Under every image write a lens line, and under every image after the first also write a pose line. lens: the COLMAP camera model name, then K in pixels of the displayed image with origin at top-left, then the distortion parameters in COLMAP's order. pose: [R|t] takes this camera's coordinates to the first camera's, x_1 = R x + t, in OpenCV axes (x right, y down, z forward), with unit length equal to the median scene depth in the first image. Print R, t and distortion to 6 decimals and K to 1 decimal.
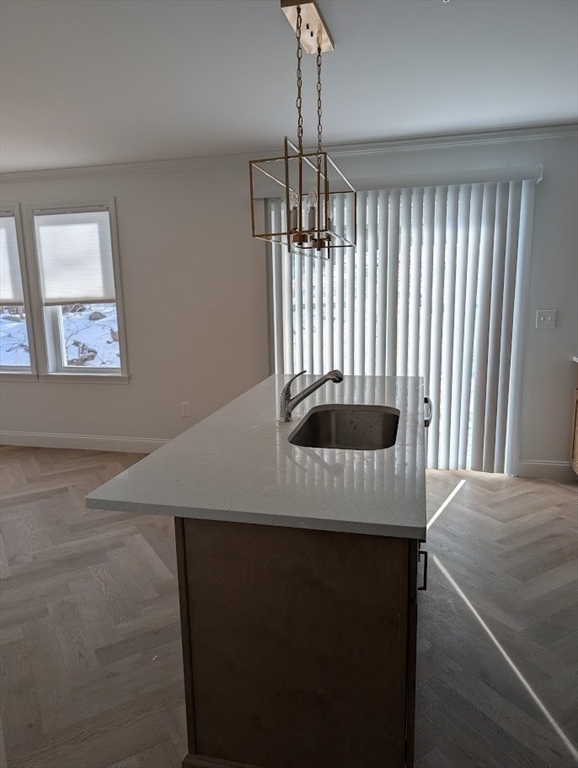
lens RADIAL K [[562.7, 0, 288.0], [0, 562.7, 382.8], [0, 0, 1]] dist [0.024914, -0.000357]
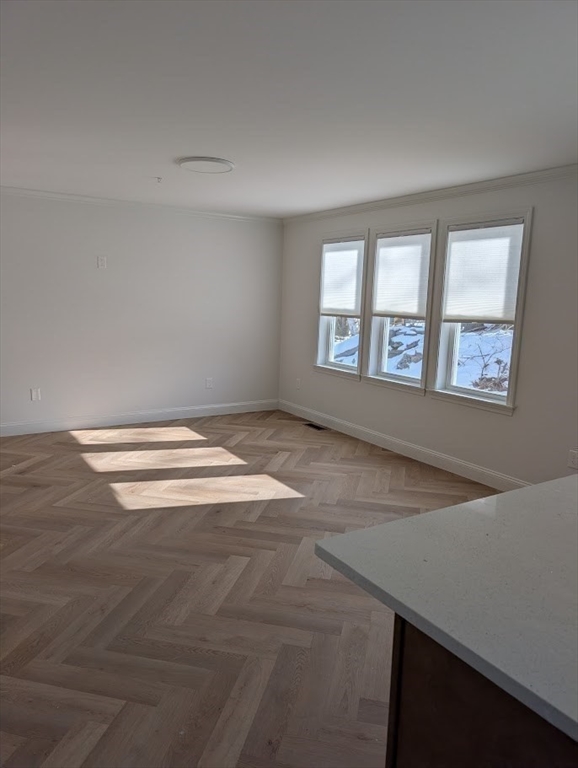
lens RADIAL K [[562.7, 0, 289.7], [0, 562.7, 387.1], [0, 0, 1]] dist [0.024914, -0.000357]
pose [[0.724916, 0.160367, -0.669910, 0.056070], [-0.173887, 0.983629, 0.047303, -0.024413], [0.666528, 0.082198, 0.740934, 0.100006]]
